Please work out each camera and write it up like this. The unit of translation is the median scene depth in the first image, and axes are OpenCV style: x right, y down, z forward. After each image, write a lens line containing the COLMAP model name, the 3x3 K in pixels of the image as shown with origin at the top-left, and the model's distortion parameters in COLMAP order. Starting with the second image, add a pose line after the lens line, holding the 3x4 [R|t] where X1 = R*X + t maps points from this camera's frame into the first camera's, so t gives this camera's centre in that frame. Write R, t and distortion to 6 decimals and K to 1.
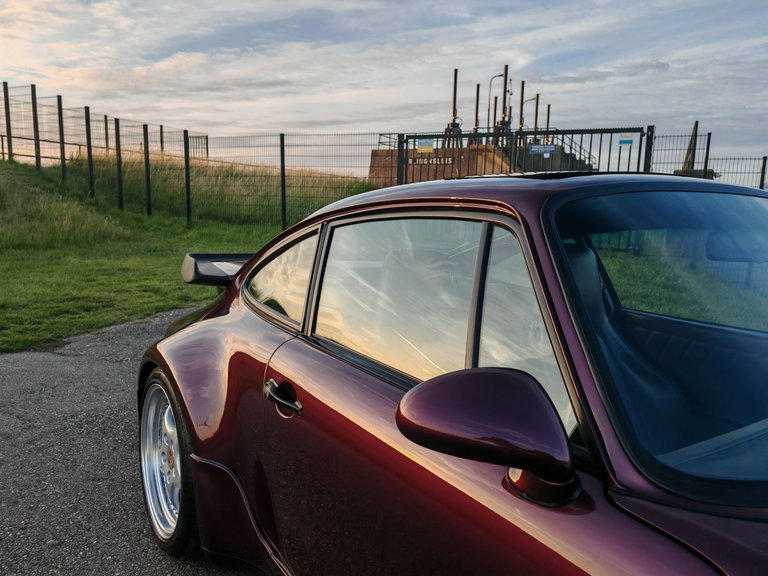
lens RADIAL K [[579.4, 0, 381.6], [0, 579.4, 292.1], [0, 0, 1]] dist [0.001887, -0.003843]
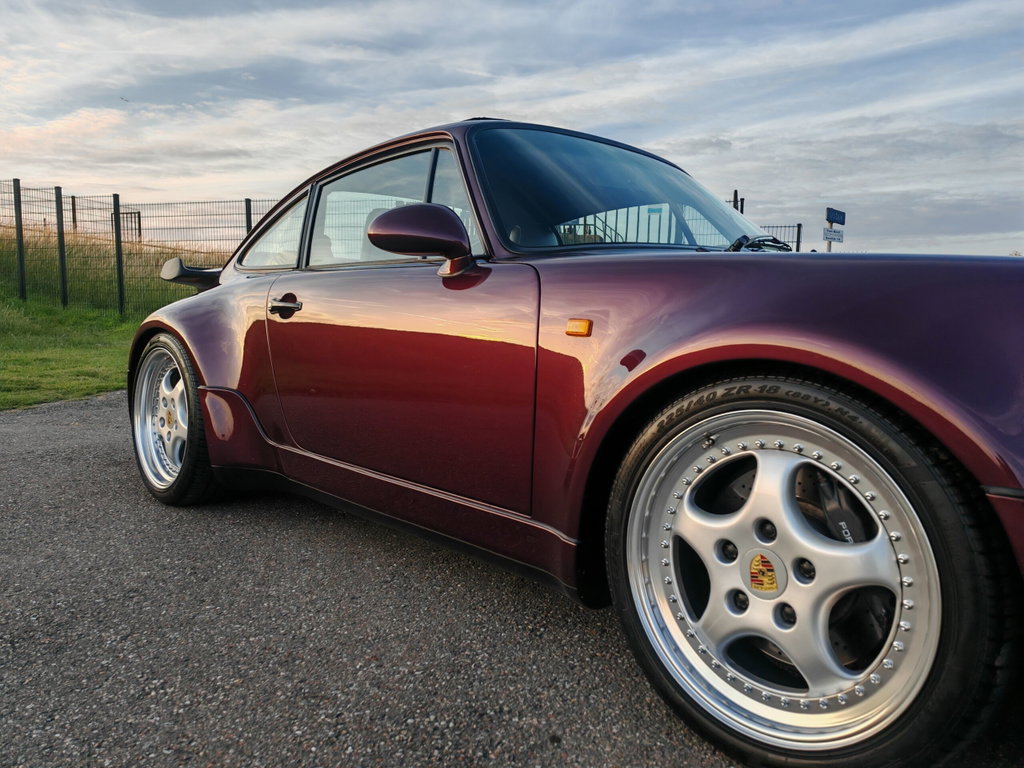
lens RADIAL K [[768.5, 0, 516.9], [0, 768.5, 405.1], [0, 0, 1]] dist [0.005910, -0.008509]
pose [[0.984634, -0.034752, 0.171135, 0.002236], [0.041093, 0.998589, -0.033649, 0.035479], [-0.169724, 0.040164, 0.984673, -0.052649]]
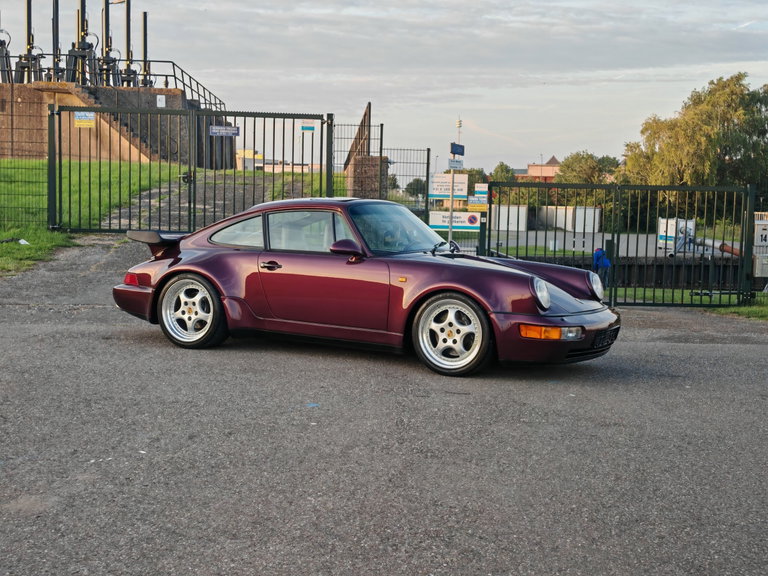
lens RADIAL K [[1151.5, 0, 388.3], [0, 1151.5, 291.1], [0, 0, 1]] dist [0.307495, -1.373186]
pose [[0.873498, -0.048489, 0.484408, -0.220912], [0.071138, 0.997060, -0.028474, 0.042907], [-0.481603, 0.059332, 0.874379, -0.399797]]
